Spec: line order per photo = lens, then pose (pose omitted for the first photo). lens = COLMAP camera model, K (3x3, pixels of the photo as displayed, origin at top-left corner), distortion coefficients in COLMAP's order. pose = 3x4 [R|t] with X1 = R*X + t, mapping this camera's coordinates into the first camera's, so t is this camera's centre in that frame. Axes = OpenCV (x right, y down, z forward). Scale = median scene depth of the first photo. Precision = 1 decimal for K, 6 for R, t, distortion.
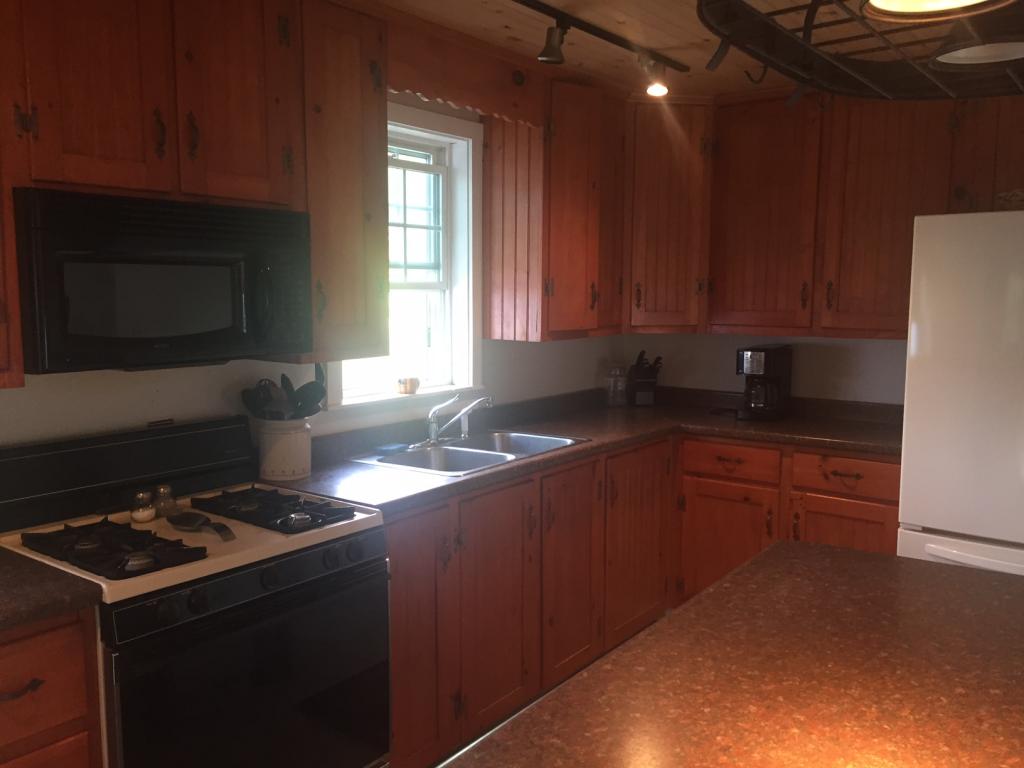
lens RADIAL K [[859.3, 0, 512.0], [0, 859.3, 384.0], [0, 0, 1]] dist [0.002792, -0.005073]
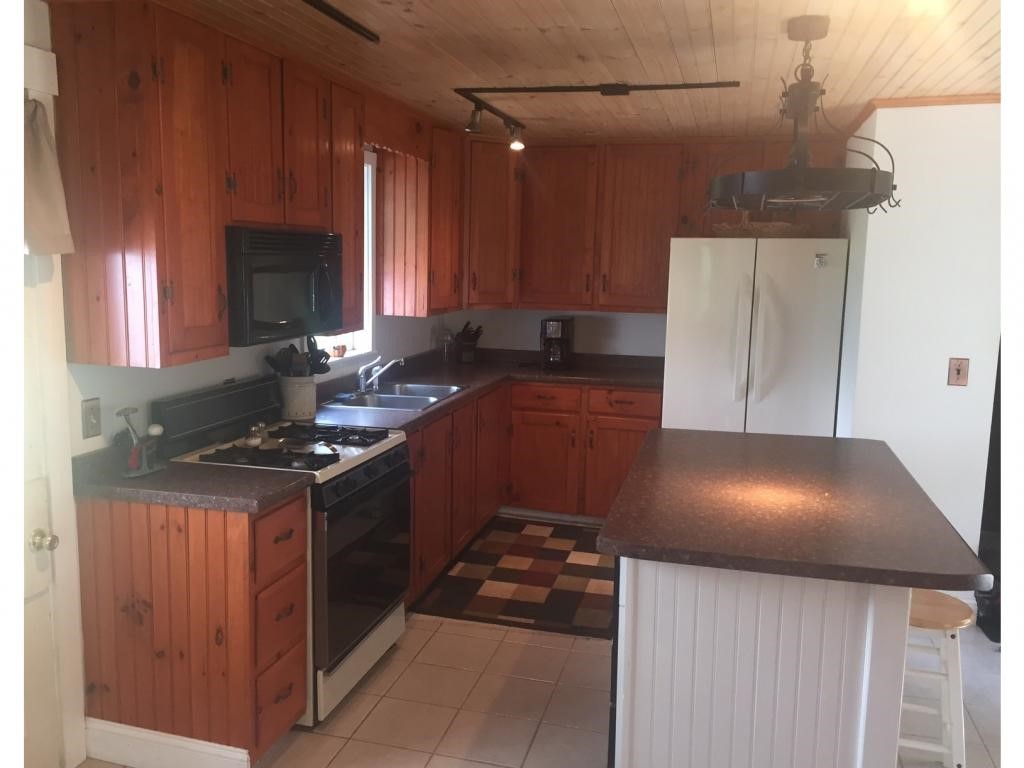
lens RADIAL K [[859.3, 0, 512.0], [0, 859.3, 384.0], [0, 0, 1]] dist [0.002792, -0.005073]
pose [[0.924209, -0.039856, 0.379801, -0.361907], [0.024126, 0.998646, 0.046089, -0.002059], [-0.381124, -0.033433, 0.923919, -0.324387]]
